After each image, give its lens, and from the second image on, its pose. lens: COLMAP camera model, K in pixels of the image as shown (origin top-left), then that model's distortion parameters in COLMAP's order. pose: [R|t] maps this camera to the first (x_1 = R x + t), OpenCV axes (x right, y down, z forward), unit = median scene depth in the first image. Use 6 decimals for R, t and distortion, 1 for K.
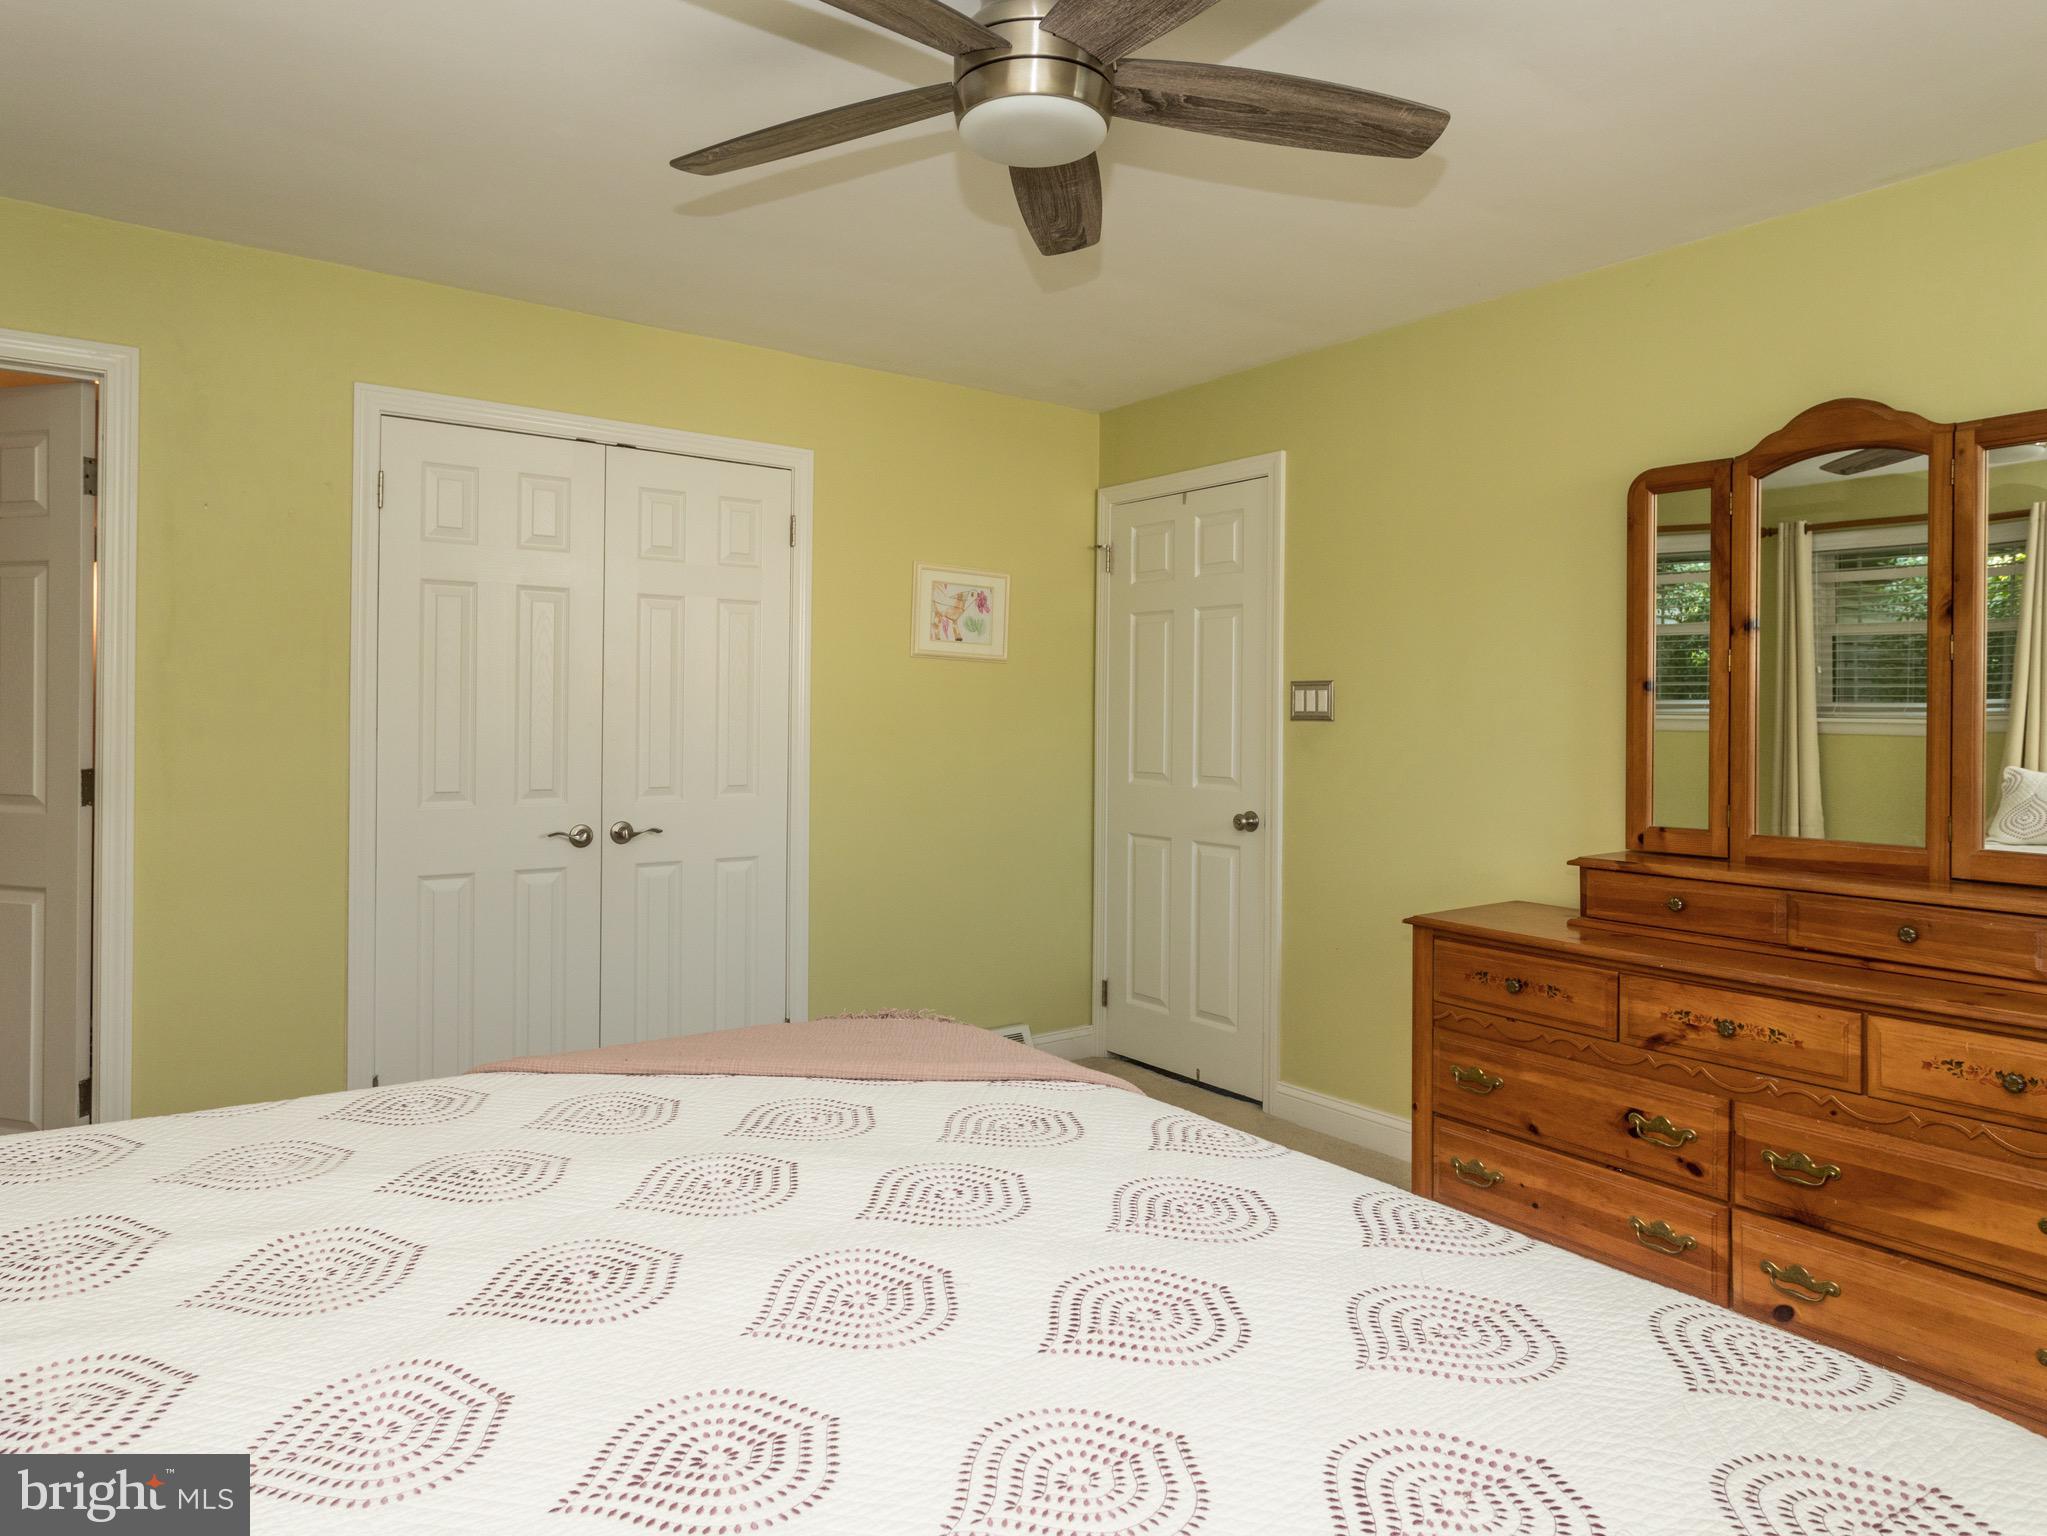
lens RADIAL K [[1267.5, 0, 1015.4], [0, 1267.5, 763.9], [0, 0, 1]] dist [-0.004692, -0.001137]
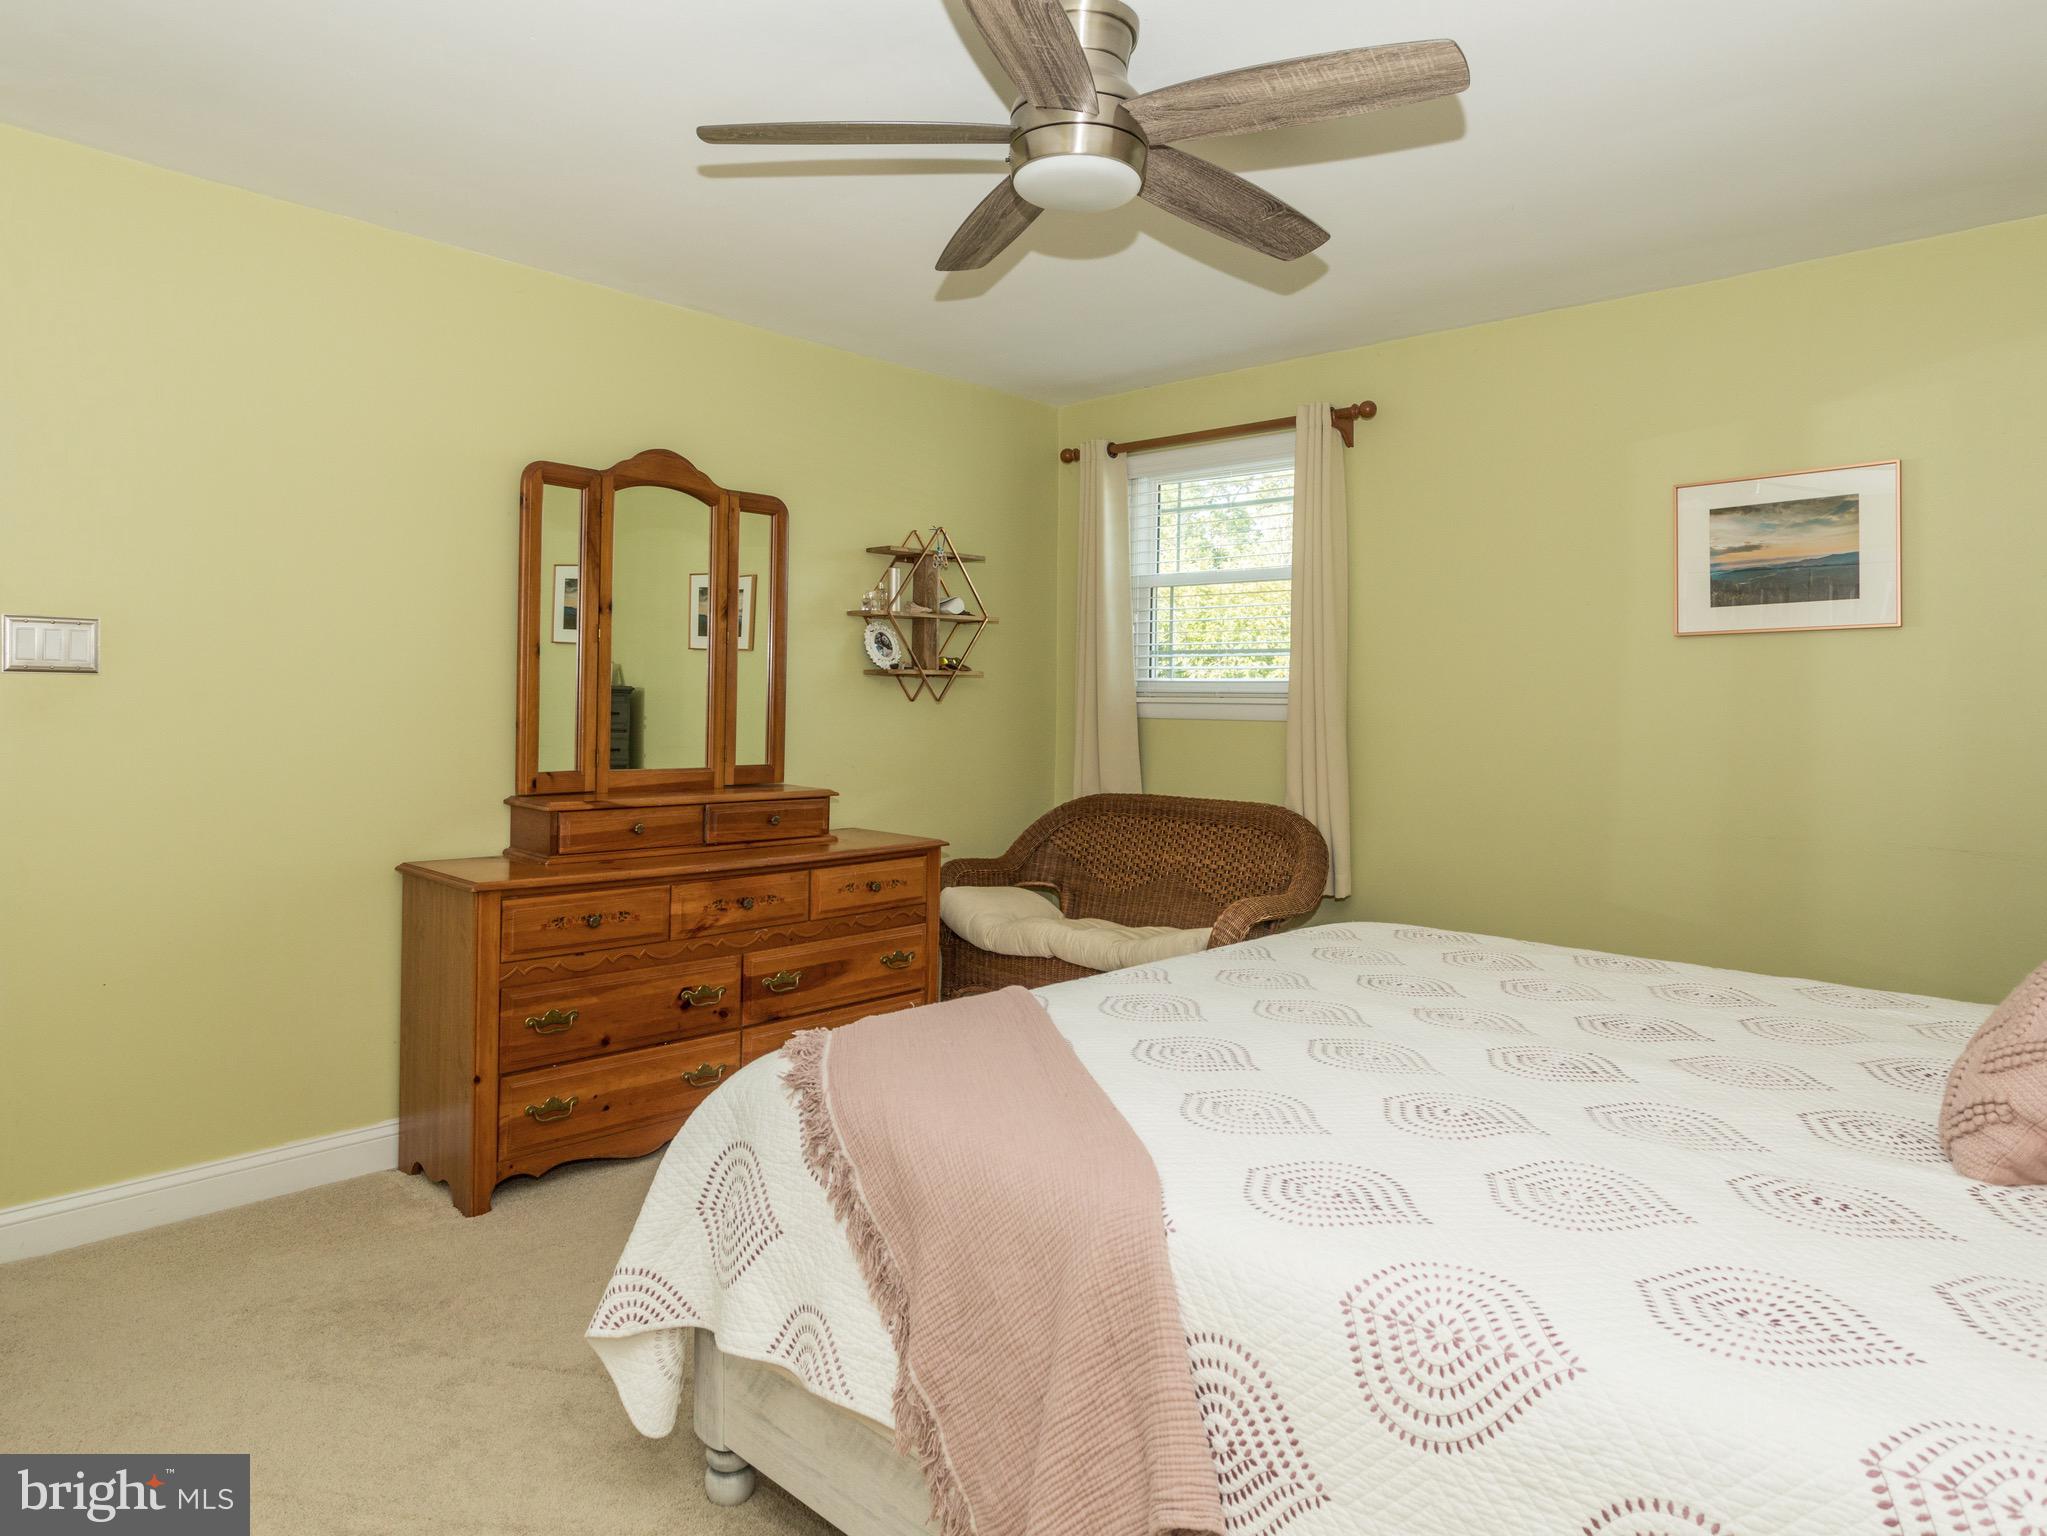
lens RADIAL K [[1267.5, 0, 1015.4], [0, 1267.5, 763.9], [0, 0, 1]] dist [-0.004692, -0.001137]
pose [[-0.171304, -0.062665, 0.983223, -0.836813], [0.016337, 0.997657, 0.066431, -0.033160], [-0.985083, 0.027443, -0.169879, 0.909929]]
